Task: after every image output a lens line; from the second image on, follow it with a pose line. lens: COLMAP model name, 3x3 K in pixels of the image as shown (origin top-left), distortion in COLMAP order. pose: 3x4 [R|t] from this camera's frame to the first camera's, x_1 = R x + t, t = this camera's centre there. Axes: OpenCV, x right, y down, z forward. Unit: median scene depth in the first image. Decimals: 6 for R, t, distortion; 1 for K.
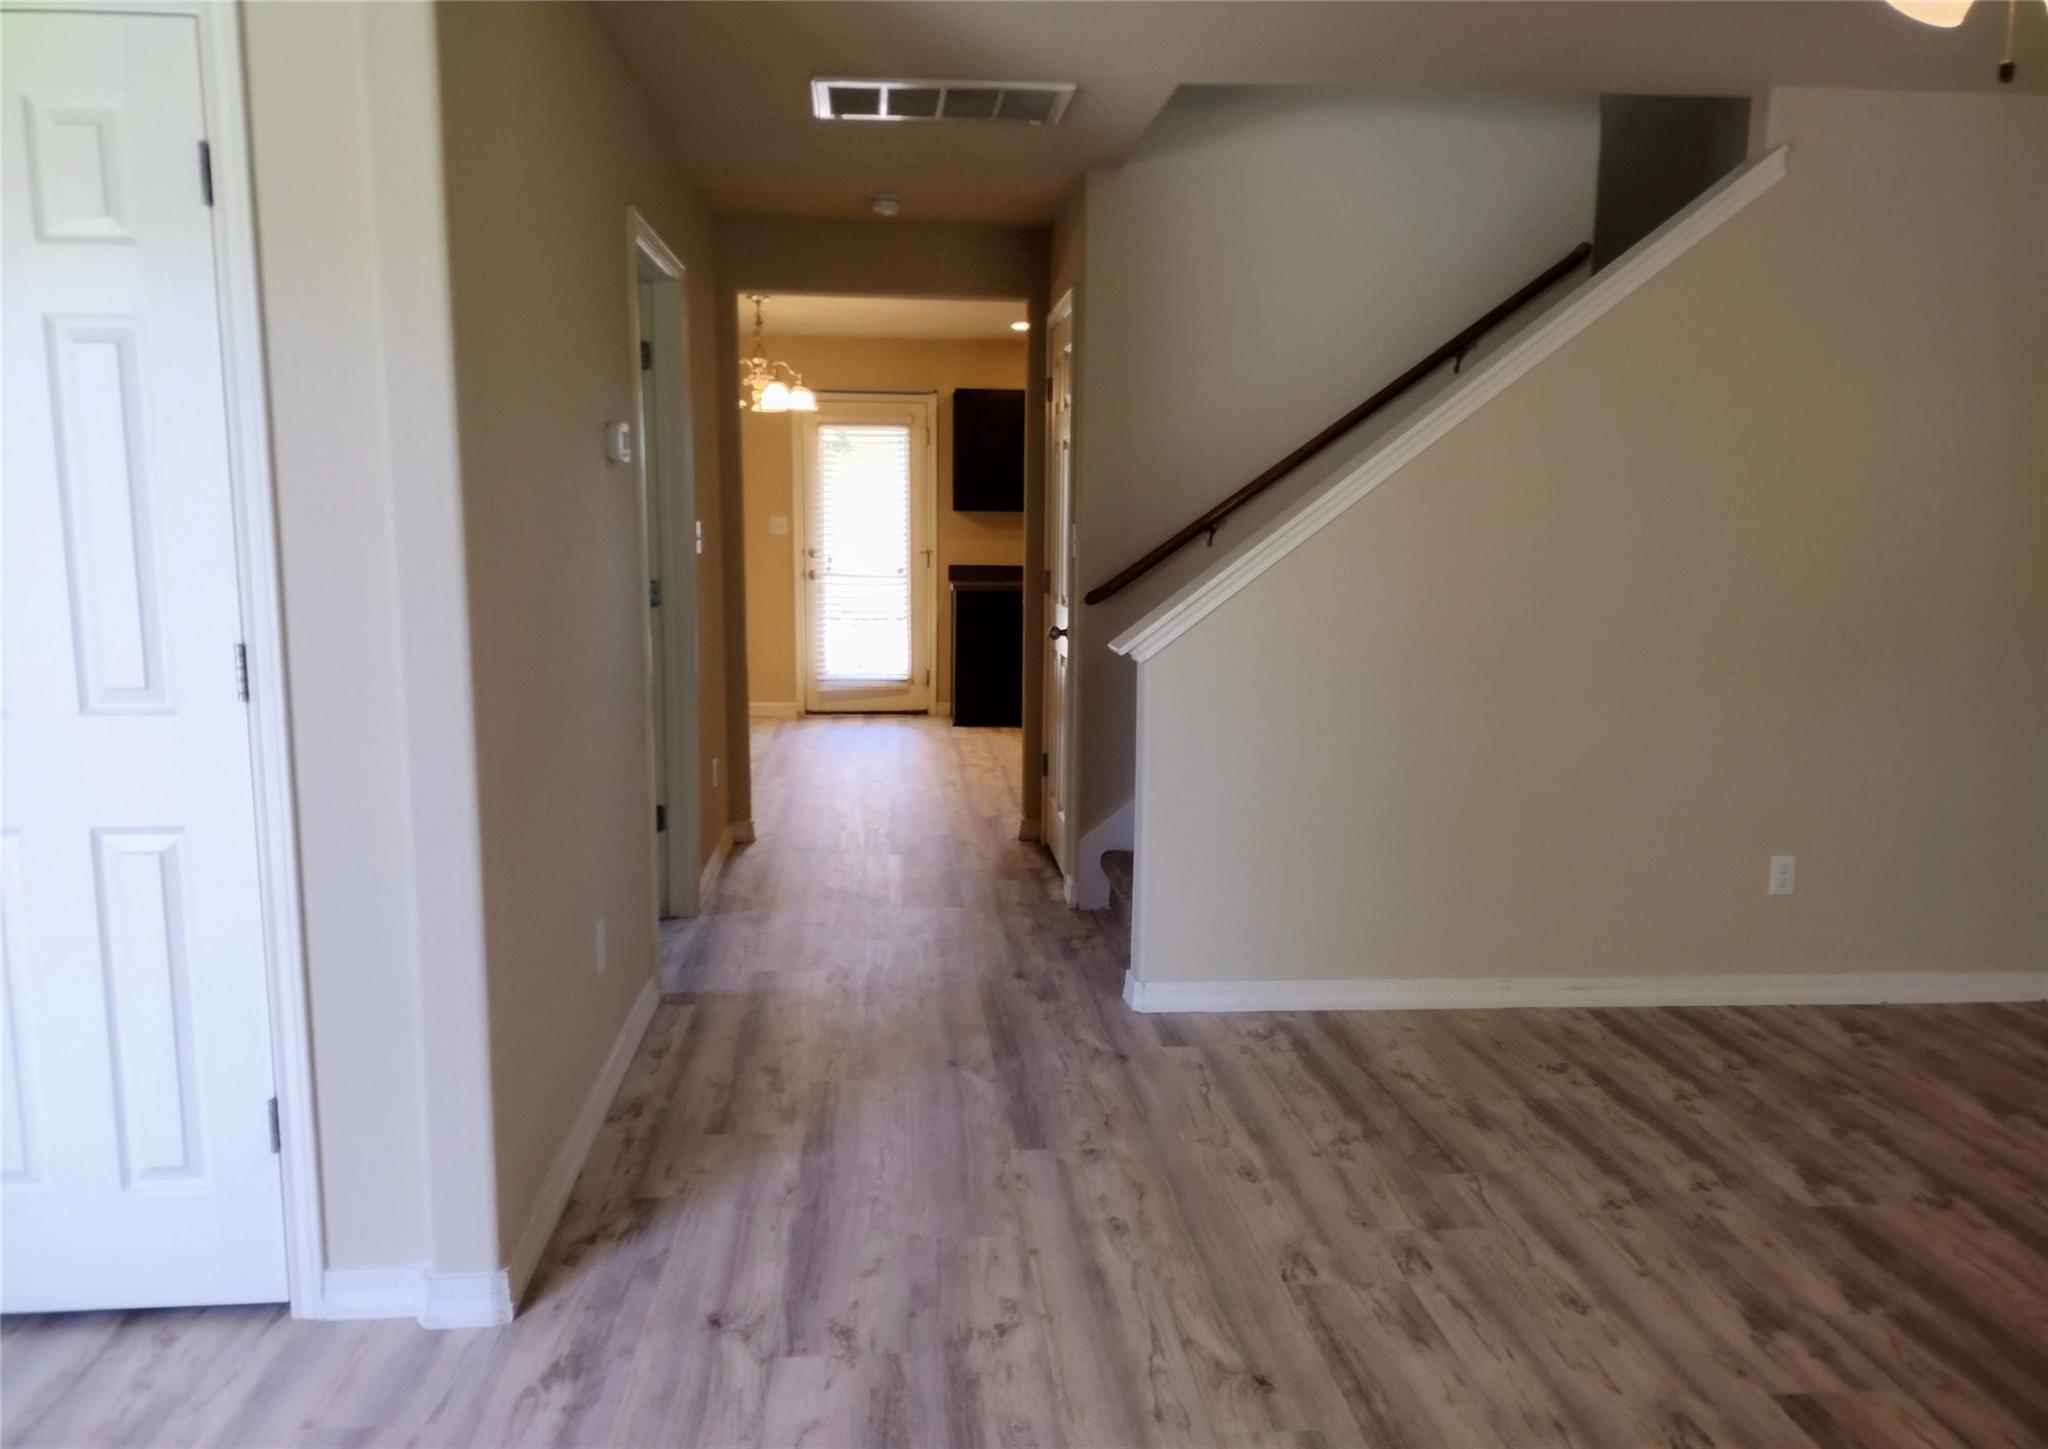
lens RADIAL K [[1534.0, 0, 1023.3], [0, 1534.0, 727.3], [0, 0, 1]] dist [0.049034, -0.043638]
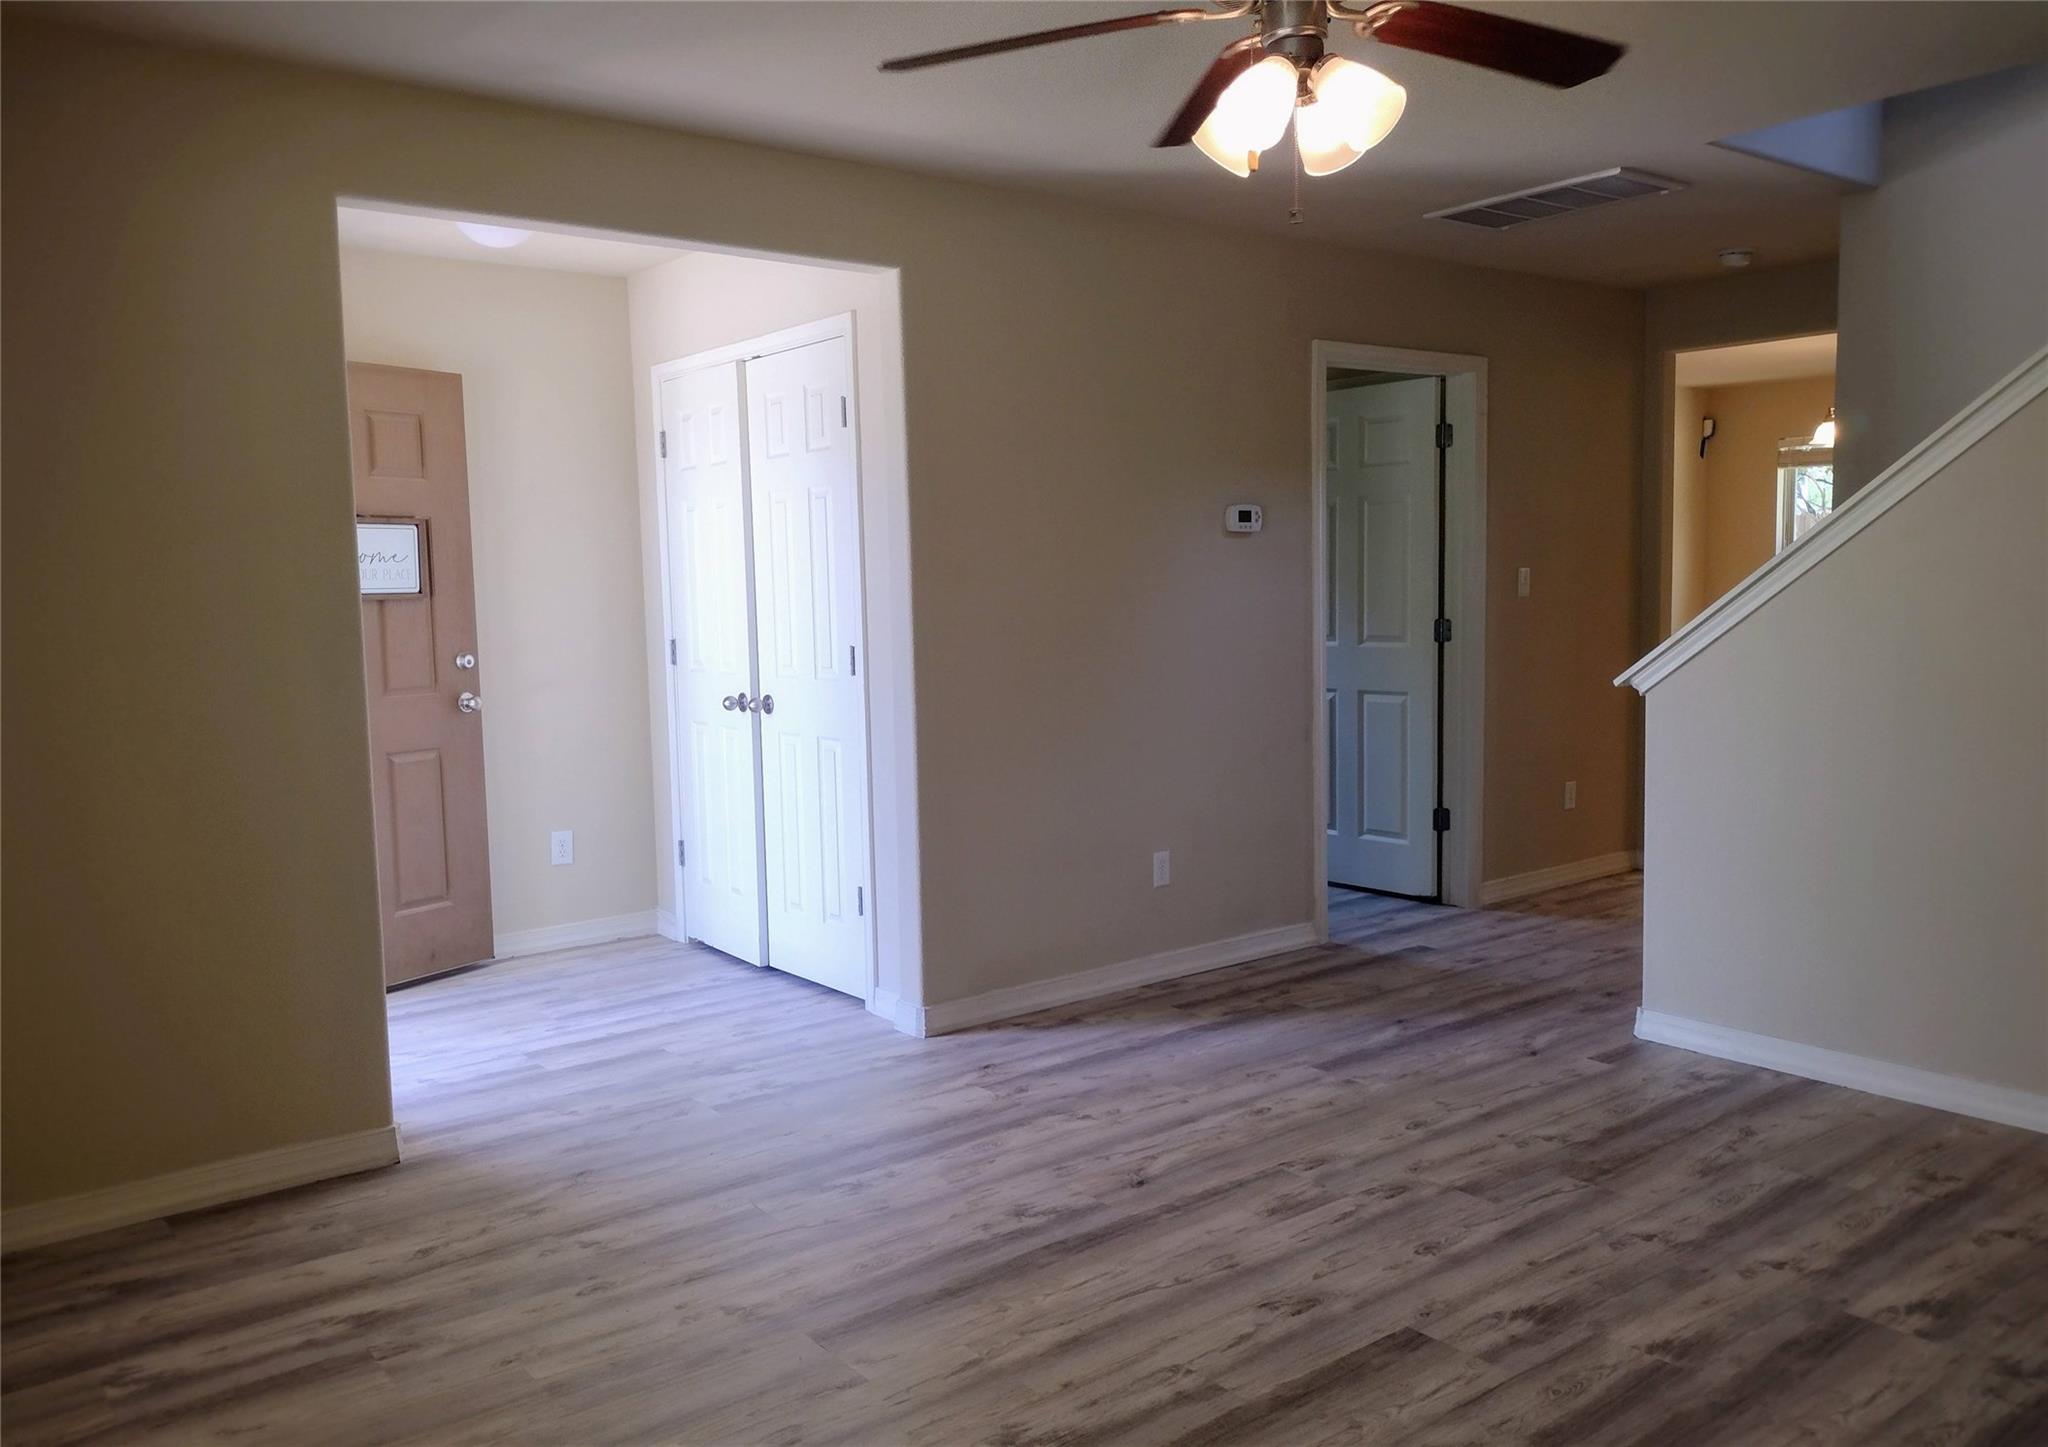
lens RADIAL K [[1534.0, 0, 1021.0], [0, 1534.0, 722.2], [0, 0, 1]] dist [0.049034, -0.043638]
pose [[0.537859, 0.046794, -0.841735, 1.002685], [-0.086522, 0.996250, 0.000097, 0.012733], [0.838583, 0.072776, 0.539890, 0.099995]]
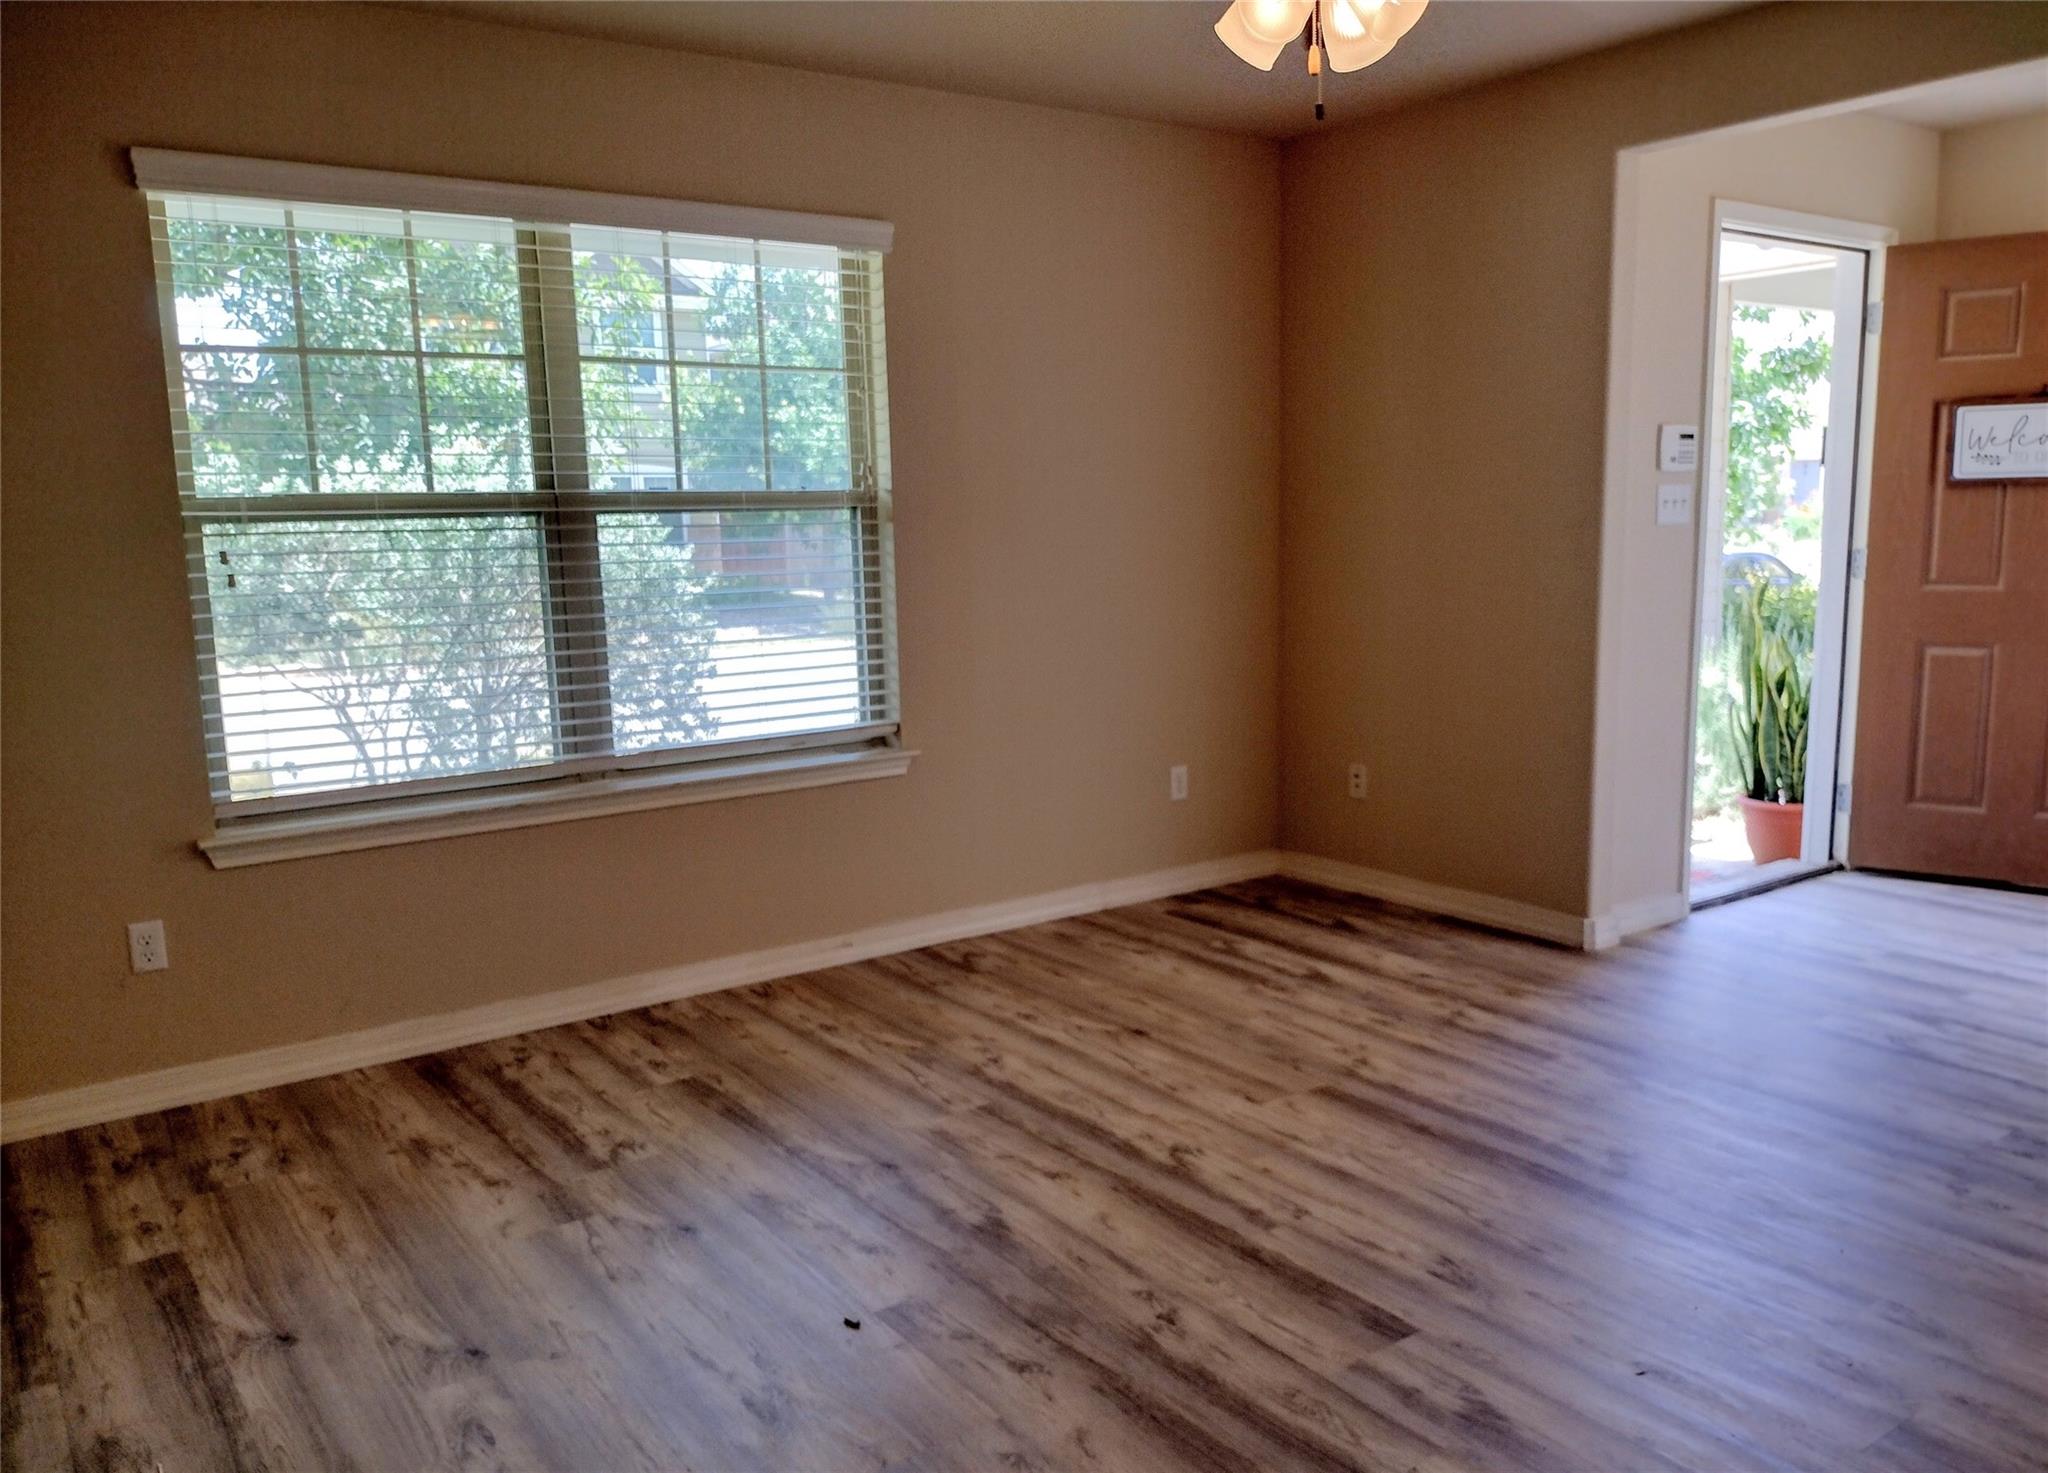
lens RADIAL K [[1580.5, 0, 1031.3], [0, 1580.5, 740.0], [0, 0, 1]] dist [0.010648, 0.004966]
pose [[-0.865044, 0.069661, -0.496837, 0.938531], [-0.064968, 0.966420, 0.248618, -0.137725], [0.497472, 0.247344, -0.831470, 1.298521]]
